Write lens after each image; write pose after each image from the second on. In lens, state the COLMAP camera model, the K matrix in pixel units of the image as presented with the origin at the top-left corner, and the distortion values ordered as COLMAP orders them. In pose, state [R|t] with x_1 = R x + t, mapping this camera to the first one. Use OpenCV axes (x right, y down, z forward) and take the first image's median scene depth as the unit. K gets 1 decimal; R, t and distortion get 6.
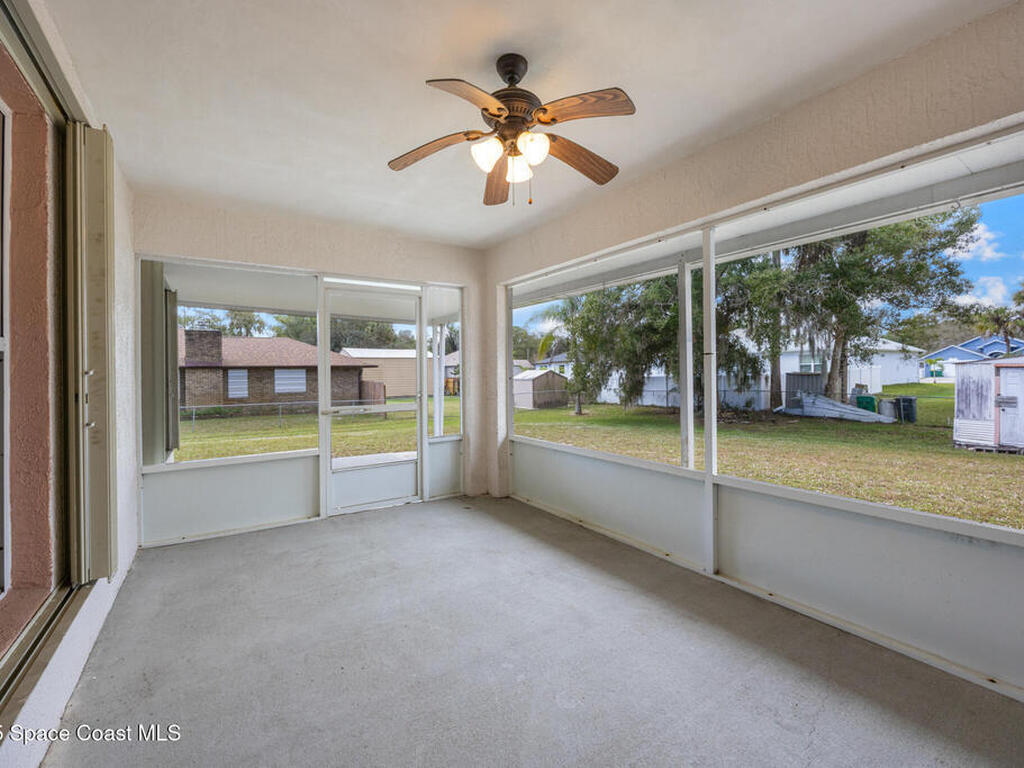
lens RADIAL K [[439.3, 0, 507.4], [0, 439.3, 386.6], [0, 0, 1]] dist [-0.003687, -0.000827]
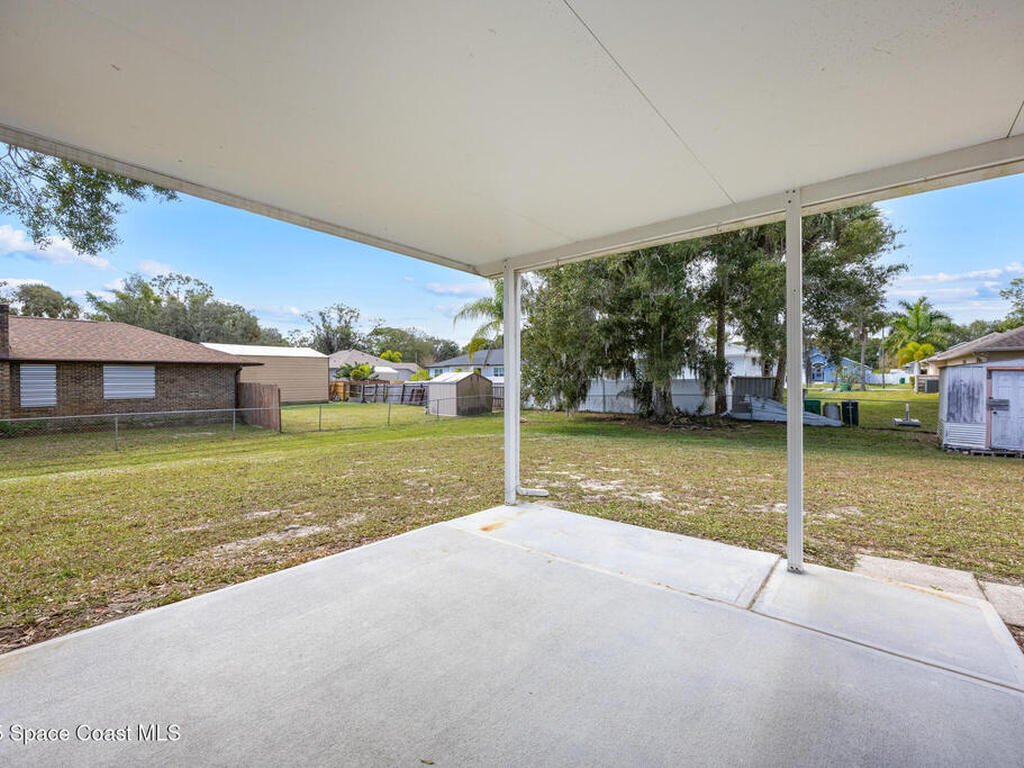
lens RADIAL K [[439.3, 0, 507.4], [0, 439.3, 386.6], [0, 0, 1]] dist [-0.003687, -0.000827]
pose [[0.962587, 0.003758, 0.270947, -0.111419], [-0.000580, 0.999930, -0.011808, 0.002635], [-0.270973, 0.011209, 0.962522, 0.173354]]
